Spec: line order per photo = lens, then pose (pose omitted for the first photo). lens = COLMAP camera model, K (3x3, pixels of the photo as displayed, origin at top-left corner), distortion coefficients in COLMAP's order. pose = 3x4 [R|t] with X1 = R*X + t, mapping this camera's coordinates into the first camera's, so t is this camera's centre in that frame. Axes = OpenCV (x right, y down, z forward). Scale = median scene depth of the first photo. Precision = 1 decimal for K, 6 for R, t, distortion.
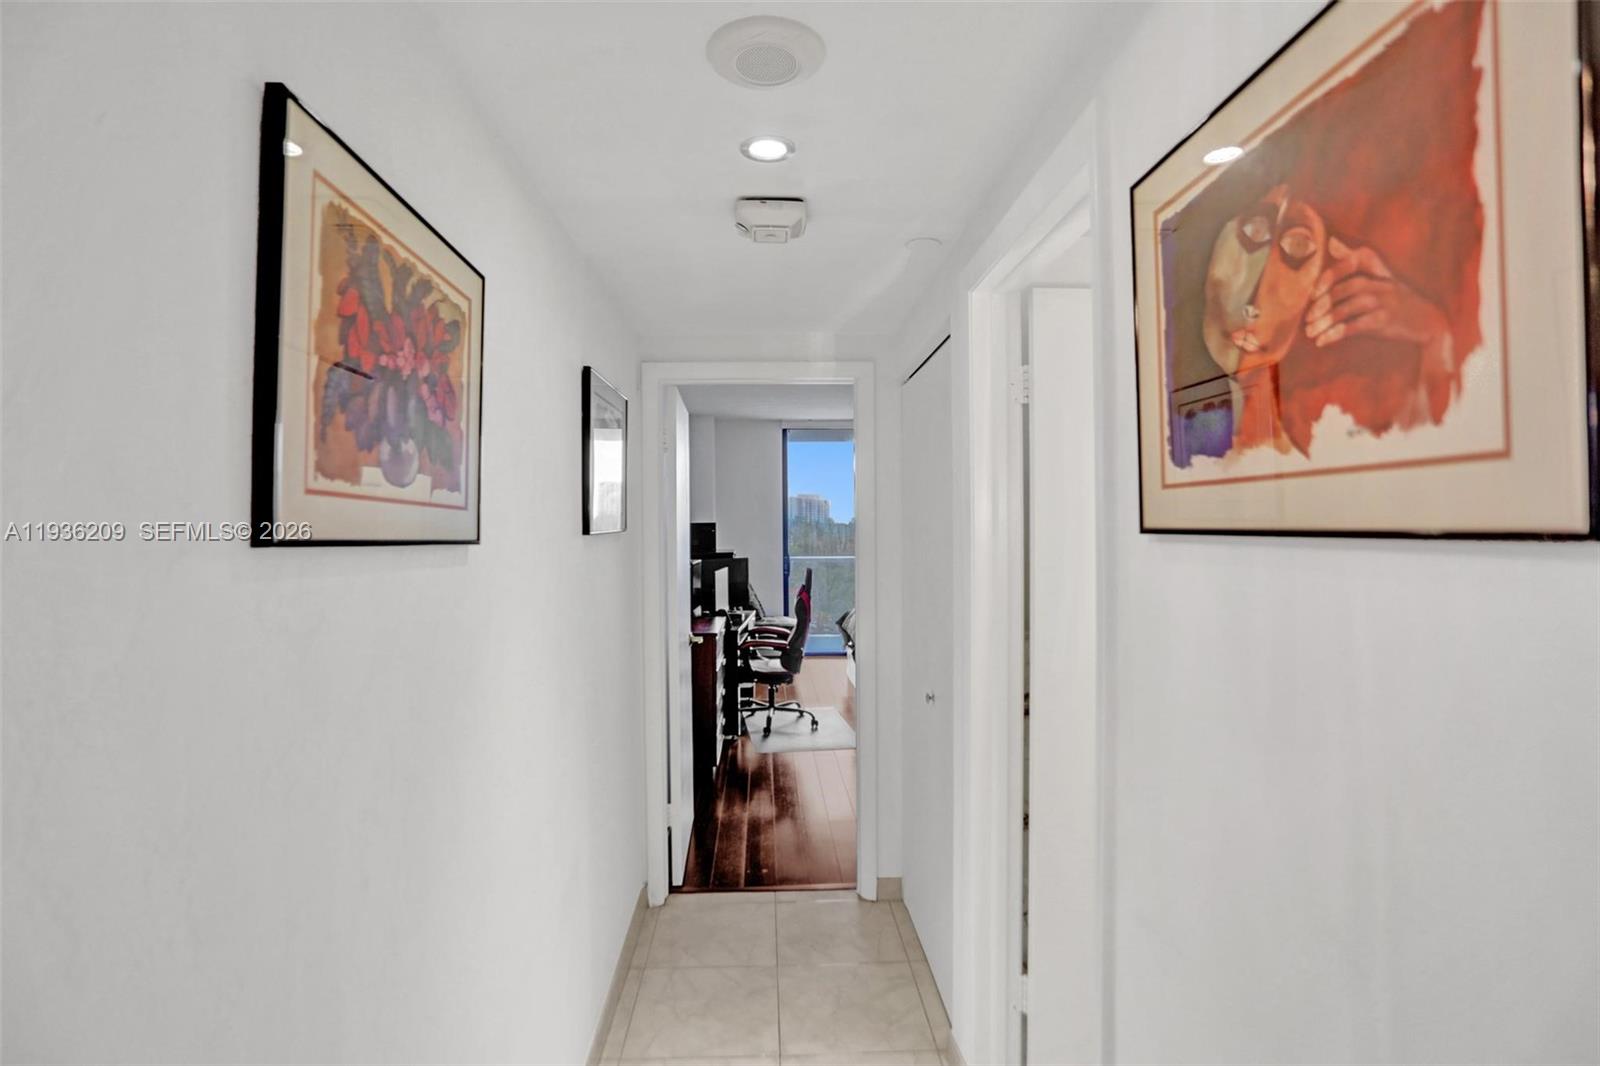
lens RADIAL K [[795.9, 0, 796.0], [0, 795.9, 517.3], [0, 0, 1]] dist [-0.057904, 0.026782]
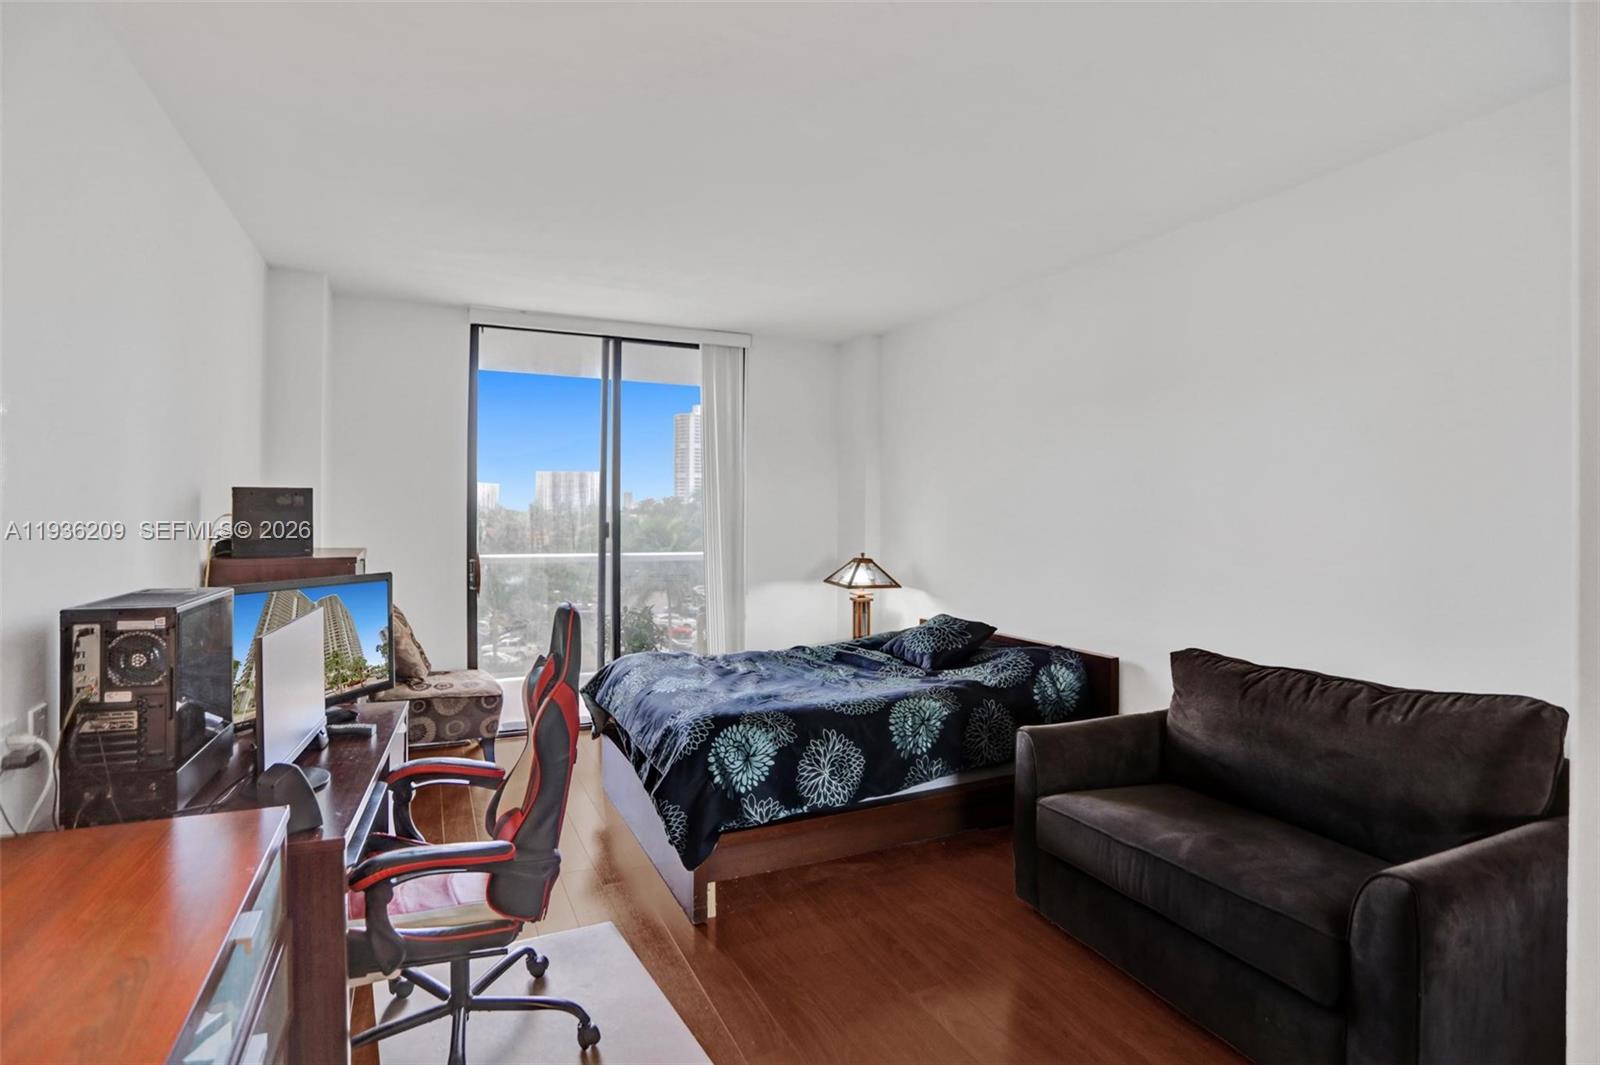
lens RADIAL K [[795.9, 0, 796.0], [0, 795.9, 516.8], [0, 0, 1]] dist [-0.057904, 0.026782]
pose [[0.923834, 0.008410, 0.382702, -0.016152], [-0.009086, 0.999959, -0.000040, 0.018360], [-0.382686, -0.003440, 0.923872, 0.420594]]
